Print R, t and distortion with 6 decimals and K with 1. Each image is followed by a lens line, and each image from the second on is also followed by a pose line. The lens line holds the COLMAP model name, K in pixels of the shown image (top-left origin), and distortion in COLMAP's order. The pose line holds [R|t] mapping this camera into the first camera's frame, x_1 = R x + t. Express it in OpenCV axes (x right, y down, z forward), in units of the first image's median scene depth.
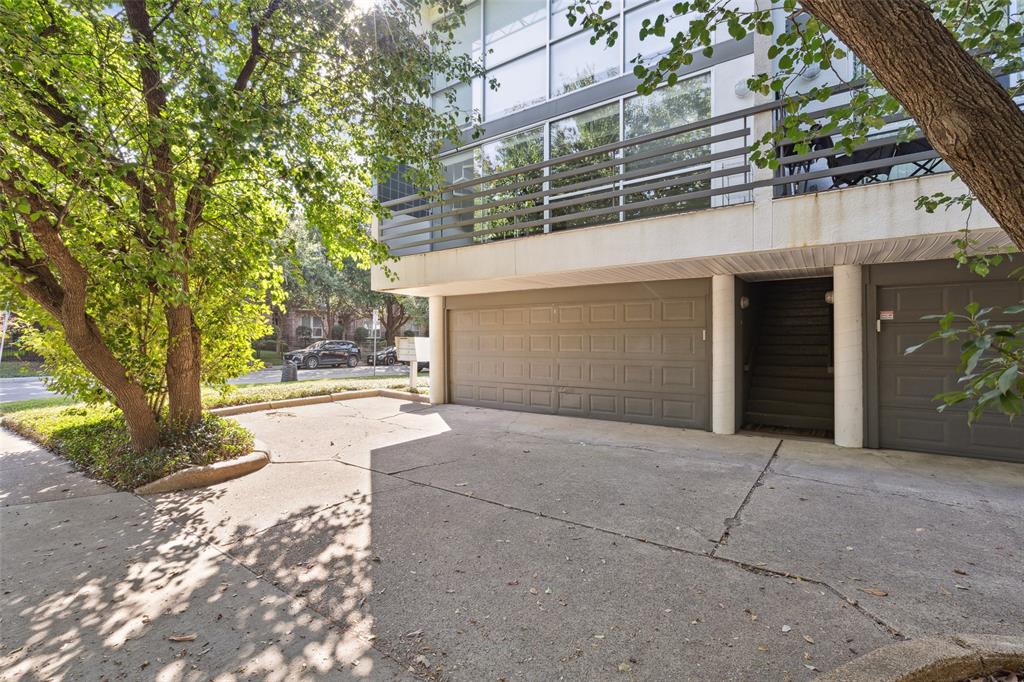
lens RADIAL K [[465.4, 0, 510.8], [0, 465.4, 341.0], [0, 0, 1]] dist [0.006441, -0.001627]
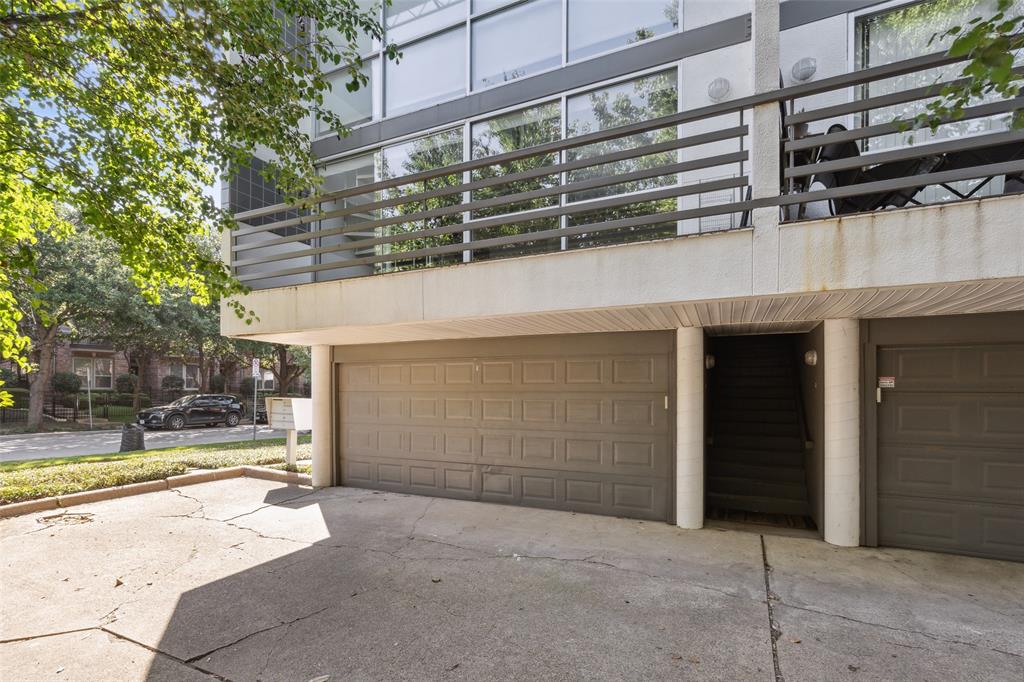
lens RADIAL K [[465.4, 0, 517.9], [0, 465.4, 387.1], [0, 0, 1]] dist [0.006441, -0.001627]
pose [[0.982632, 0.002289, 0.185549, 0.018846], [-0.001451, 0.999988, -0.004657, -0.031655], [-0.185558, 0.004307, 0.982624, 0.244659]]
